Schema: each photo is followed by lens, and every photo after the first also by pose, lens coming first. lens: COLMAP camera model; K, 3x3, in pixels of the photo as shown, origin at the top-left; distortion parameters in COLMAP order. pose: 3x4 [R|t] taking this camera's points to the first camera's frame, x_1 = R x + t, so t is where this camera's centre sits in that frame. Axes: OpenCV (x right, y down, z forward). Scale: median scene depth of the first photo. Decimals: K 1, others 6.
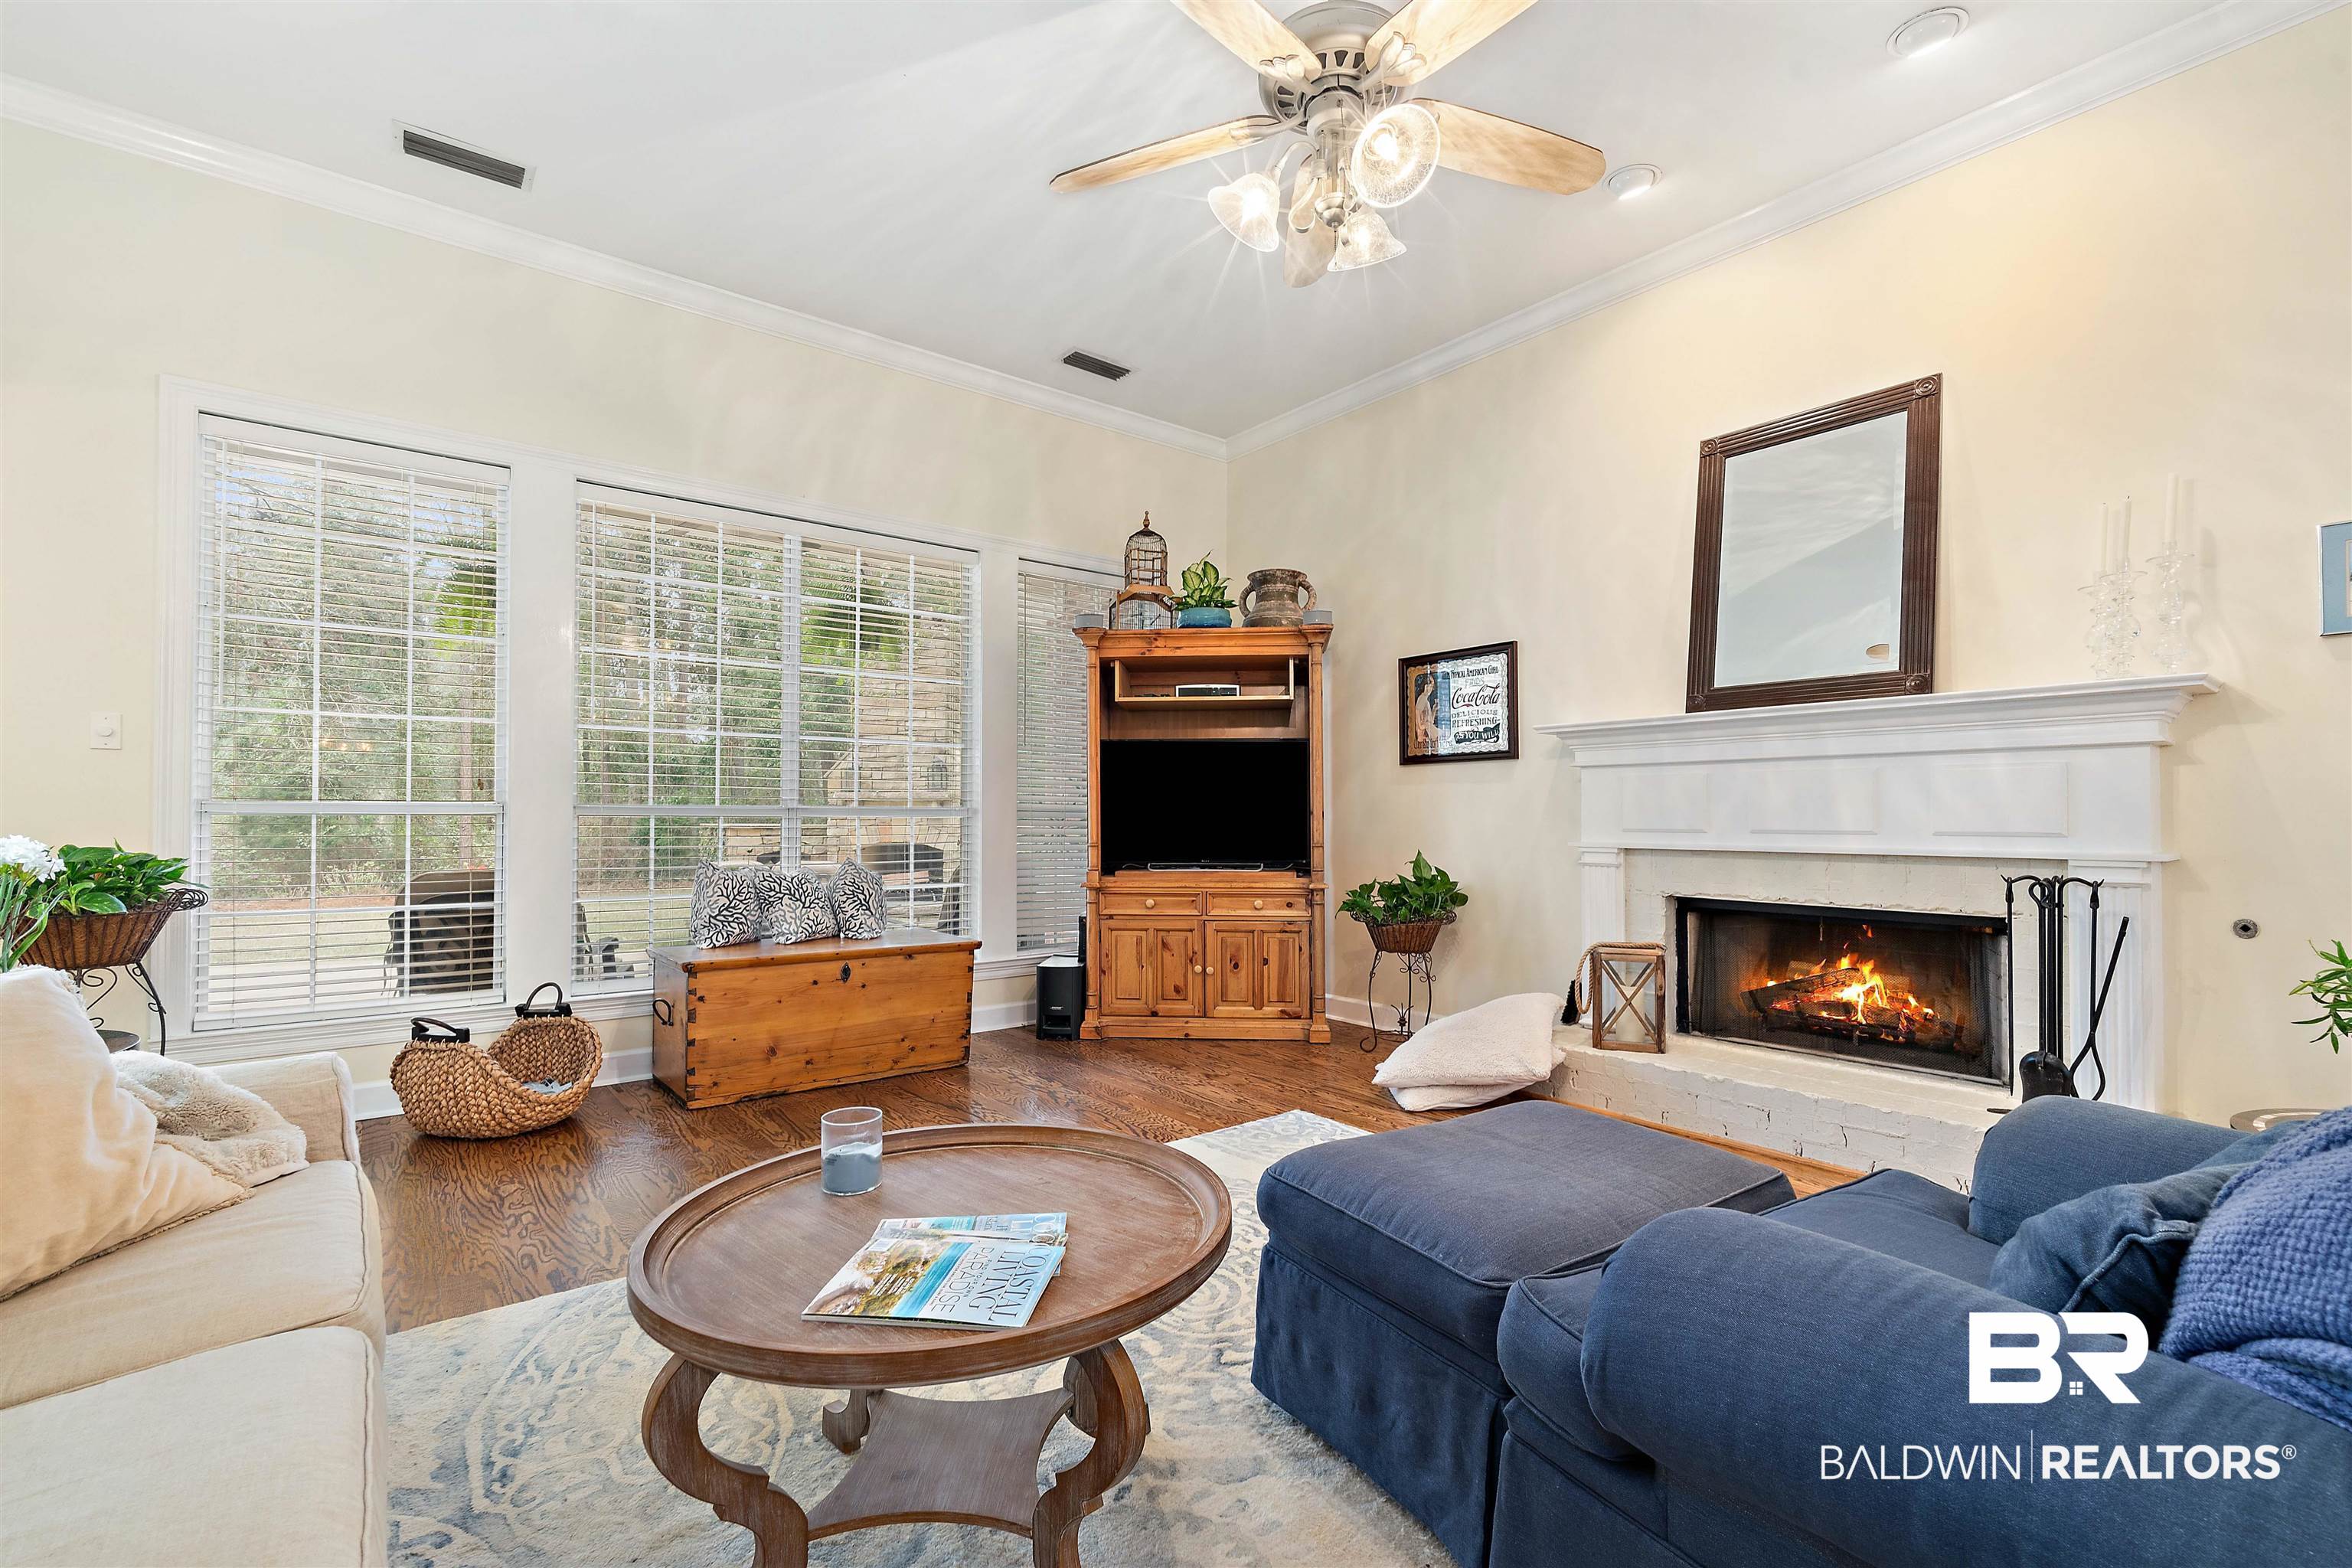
lens RADIAL K [[1036.8, 0, 1184.0], [0, 1036.8, 802.9], [0, 0, 1]] dist [0.001216, -0.000461]
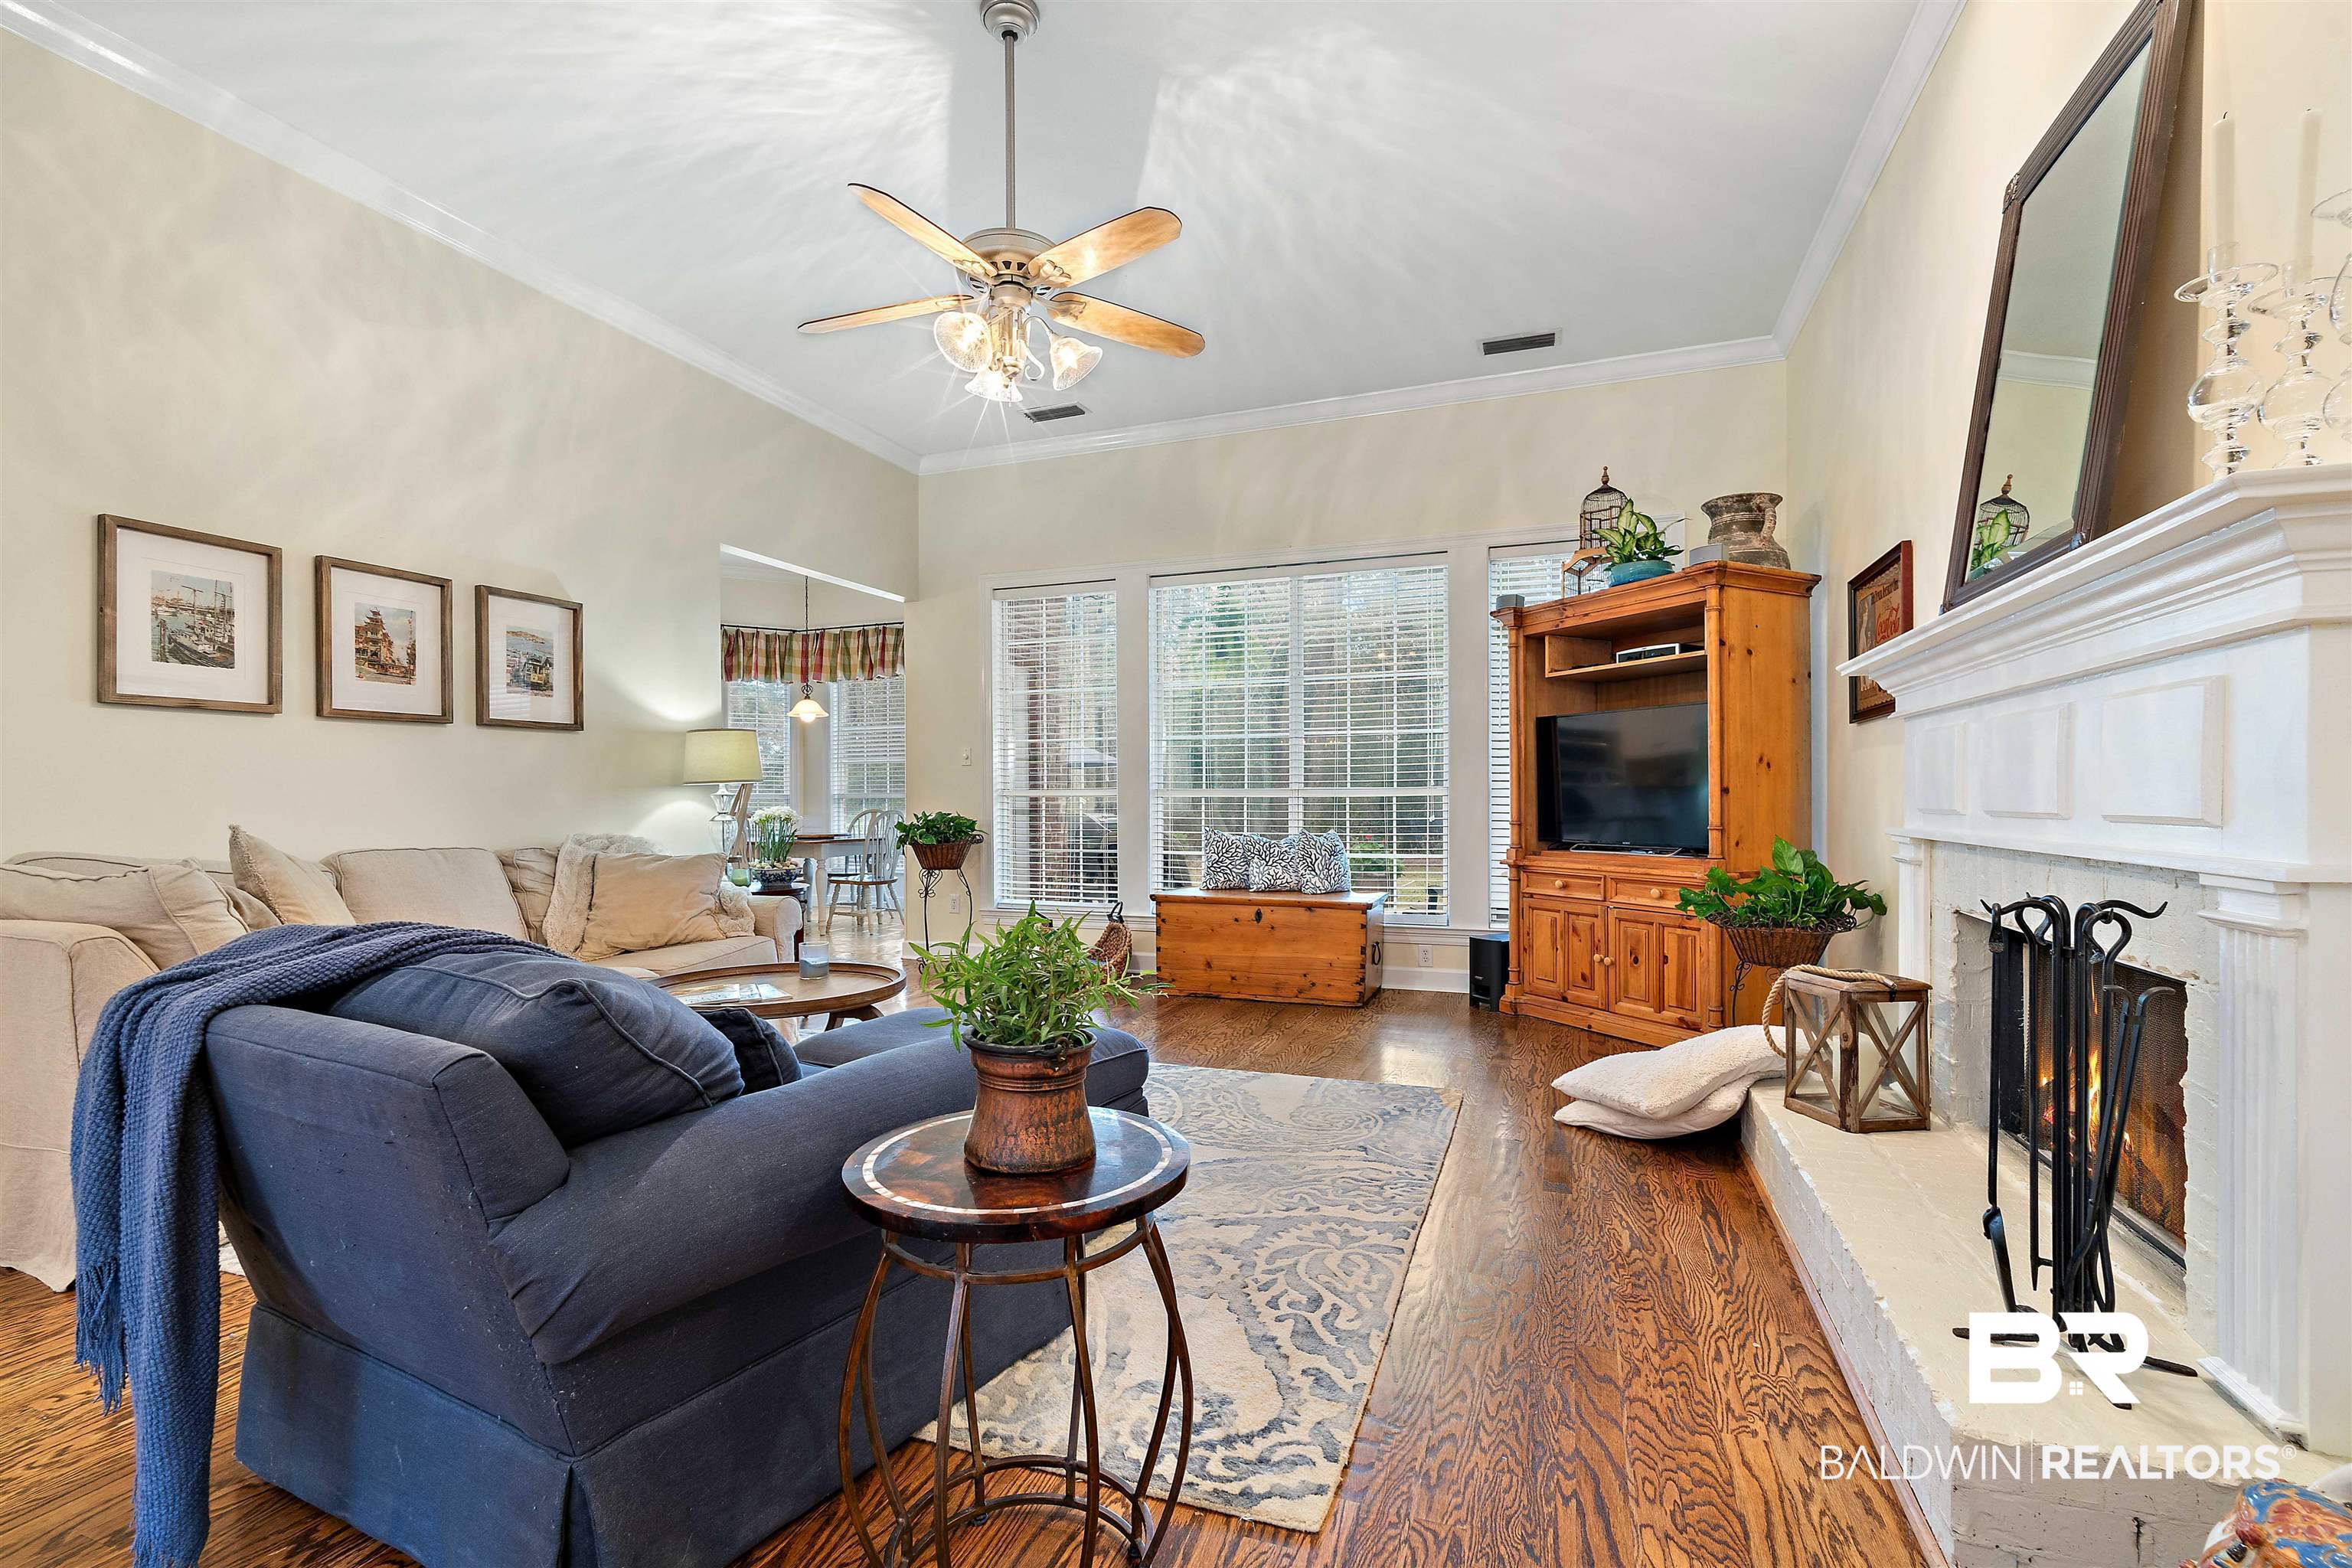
lens RADIAL K [[1036.8, 0, 1164.0], [0, 1036.8, 799.6], [0, 0, 1]] dist [0.001216, -0.000461]
pose [[0.518420, -0.001329, -0.855125, 0.648190], [0.015677, 0.999845, 0.007950, 0.005285], [0.854982, -0.017527, 0.518361, 0.200359]]
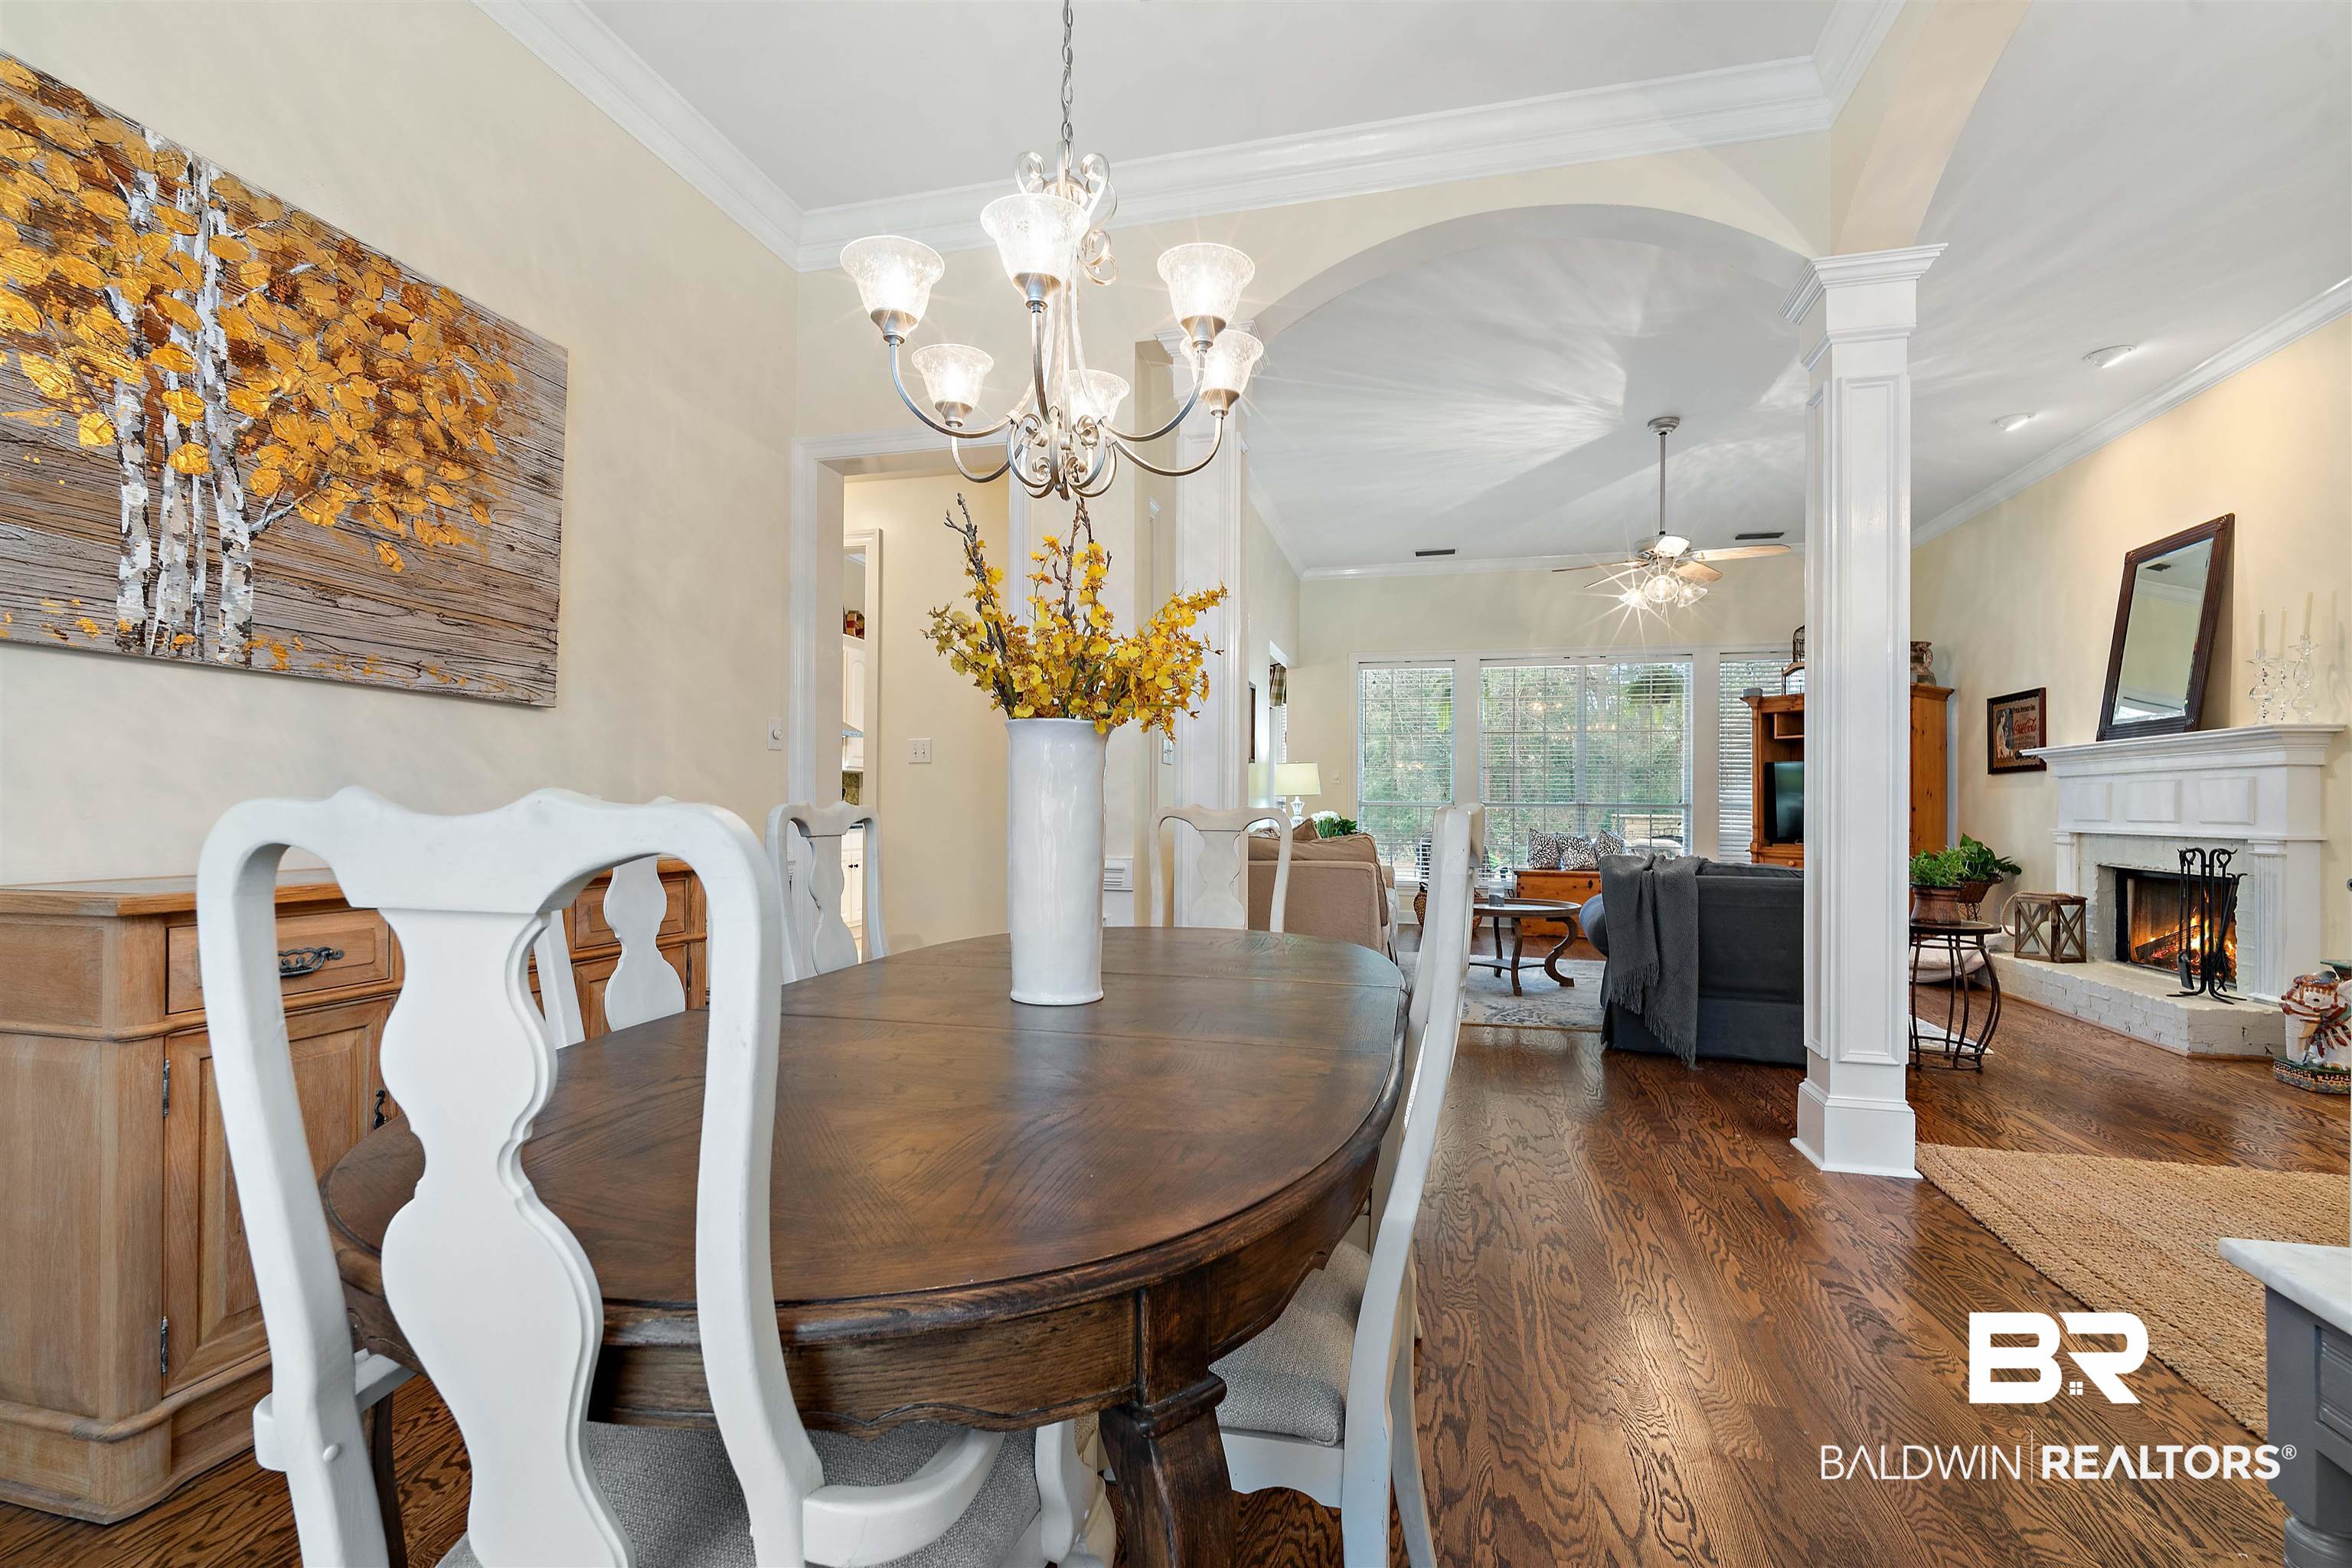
lens RADIAL K [[1036.8, 0, 1170.2], [0, 1036.8, 794.1], [0, 0, 1]] dist [0.001216, -0.000461]
pose [[0.619758, -0.007584, -0.784757, 0.682534], [0.005191, 0.999971, -0.005564, -0.008209], [0.784776, -0.000625, 0.619779, -0.800532]]
